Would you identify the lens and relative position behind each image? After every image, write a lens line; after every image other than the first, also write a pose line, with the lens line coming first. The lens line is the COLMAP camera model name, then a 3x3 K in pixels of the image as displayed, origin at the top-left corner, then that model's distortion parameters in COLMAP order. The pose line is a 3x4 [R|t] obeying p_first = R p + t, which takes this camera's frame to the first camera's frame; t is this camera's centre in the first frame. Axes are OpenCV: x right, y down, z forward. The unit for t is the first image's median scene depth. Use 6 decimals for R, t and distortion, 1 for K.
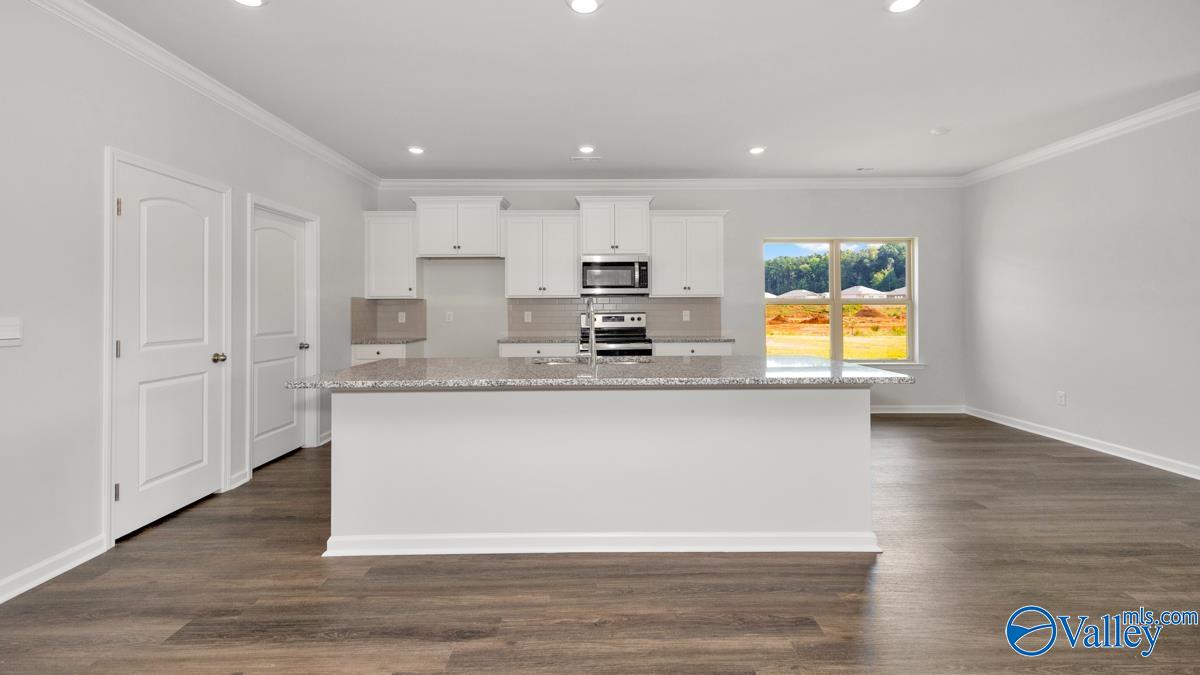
lens RADIAL K [[491.5, 0, 599.4], [0, 491.5, 324.6], [0, 0, 1]] dist [0.003708, 0.000117]
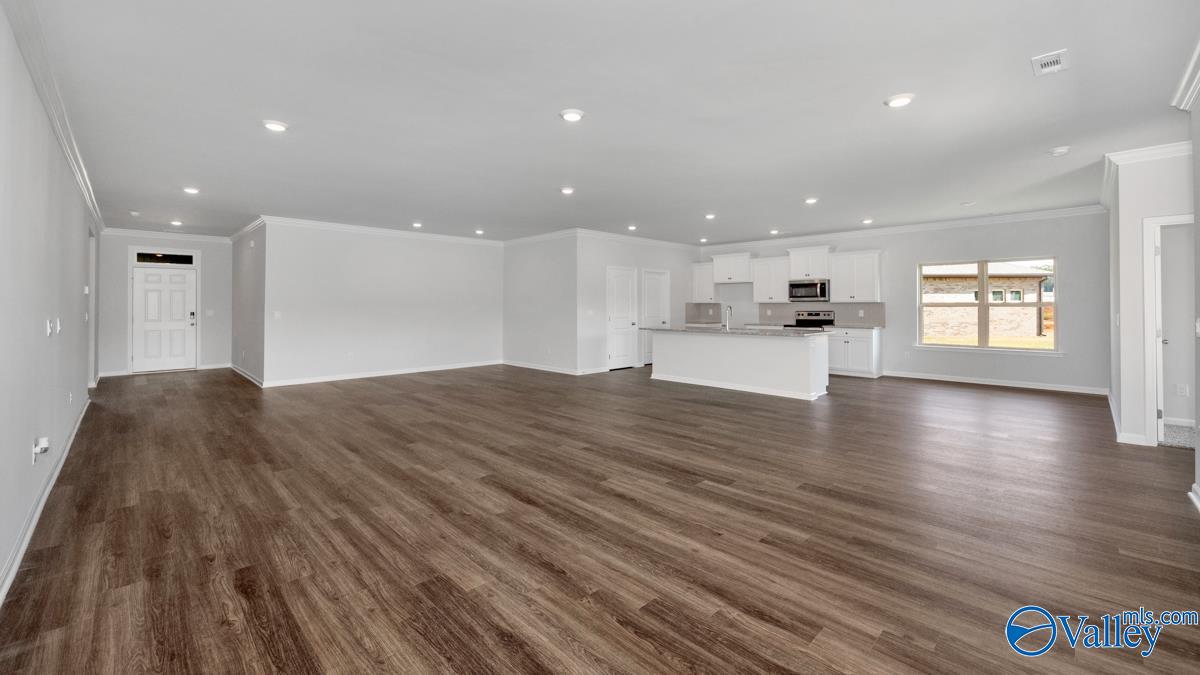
lens RADIAL K [[491.5, 0, 595.4], [0, 491.5, 304.5], [0, 0, 1]] dist [0.003708, 0.000117]
pose [[0.678573, 0.003637, -0.734524, 0.830968], [-0.028072, 0.999386, -0.020985, 0.011415], [0.733996, 0.034860, 0.678258, -0.802702]]
